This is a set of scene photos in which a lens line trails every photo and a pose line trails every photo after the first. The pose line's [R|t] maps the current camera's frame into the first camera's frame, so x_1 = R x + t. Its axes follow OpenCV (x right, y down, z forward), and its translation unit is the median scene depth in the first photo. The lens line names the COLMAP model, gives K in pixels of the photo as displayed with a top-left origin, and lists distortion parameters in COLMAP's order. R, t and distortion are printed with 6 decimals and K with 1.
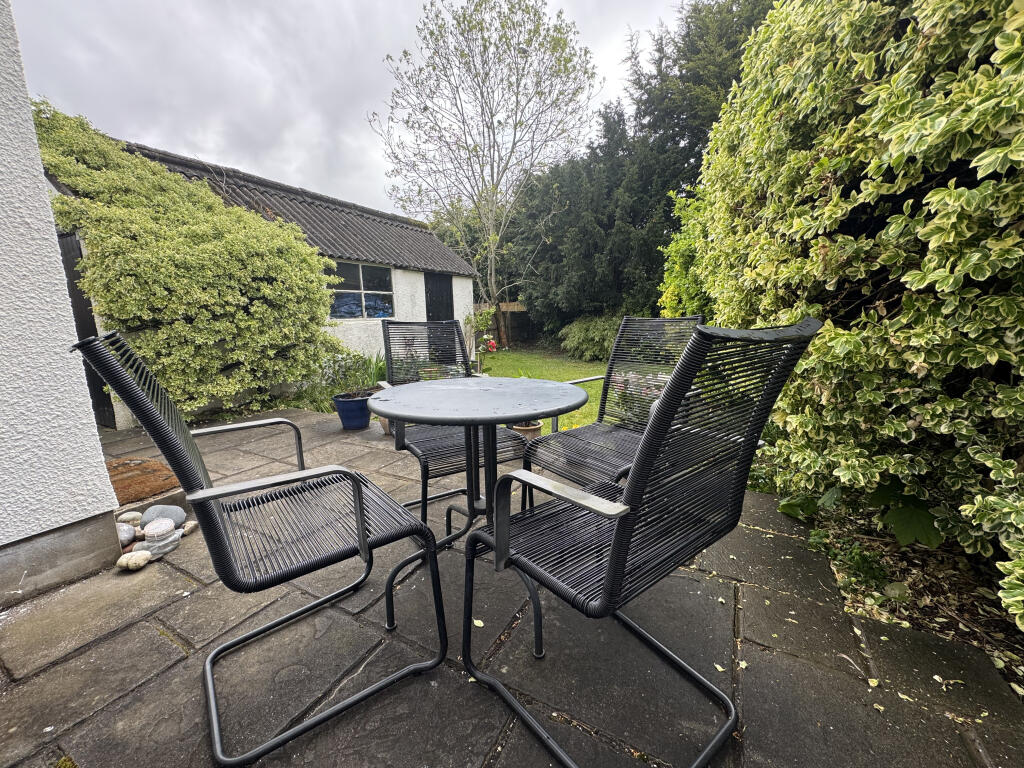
lens RADIAL K [[408.2, 0, 510.7], [0, 408.2, 383.1], [0, 0, 1]] dist [-0.001745, -0.000025]
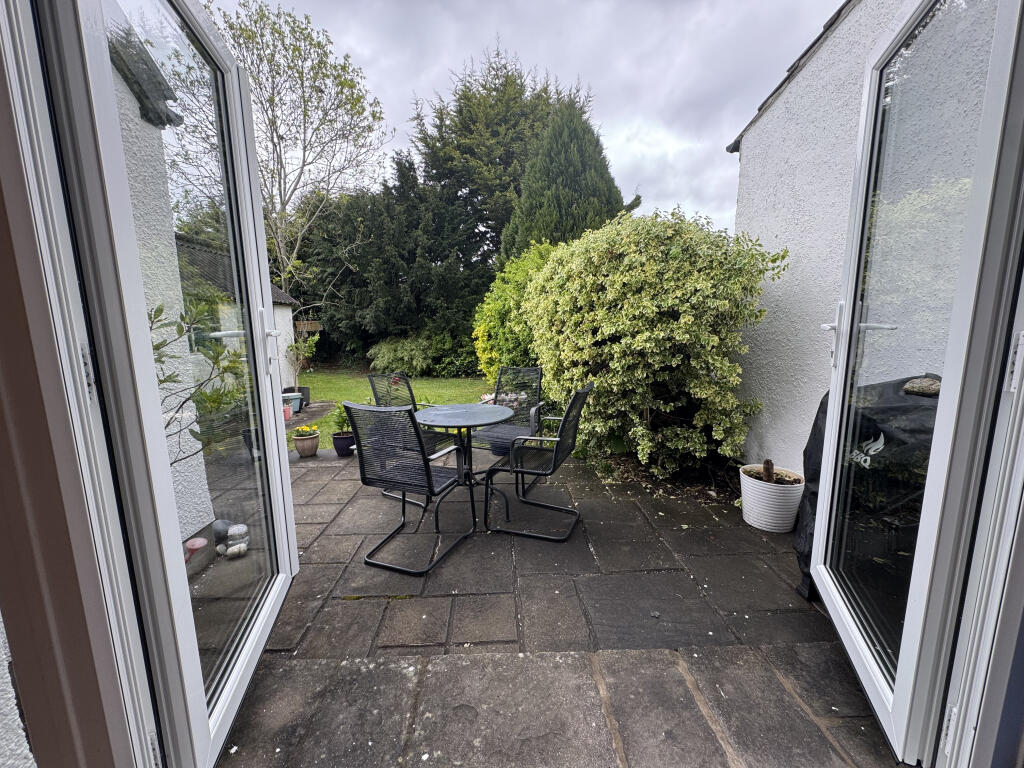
lens RADIAL K [[408.2, 0, 510.7], [0, 408.2, 383.1], [0, 0, 1]] dist [-0.001745, -0.000025]
pose [[0.863207, -0.065416, 0.500593, -0.109891], [0.078912, 0.996865, -0.005806, -0.012033], [-0.498644, 0.044515, 0.865663, -0.114877]]
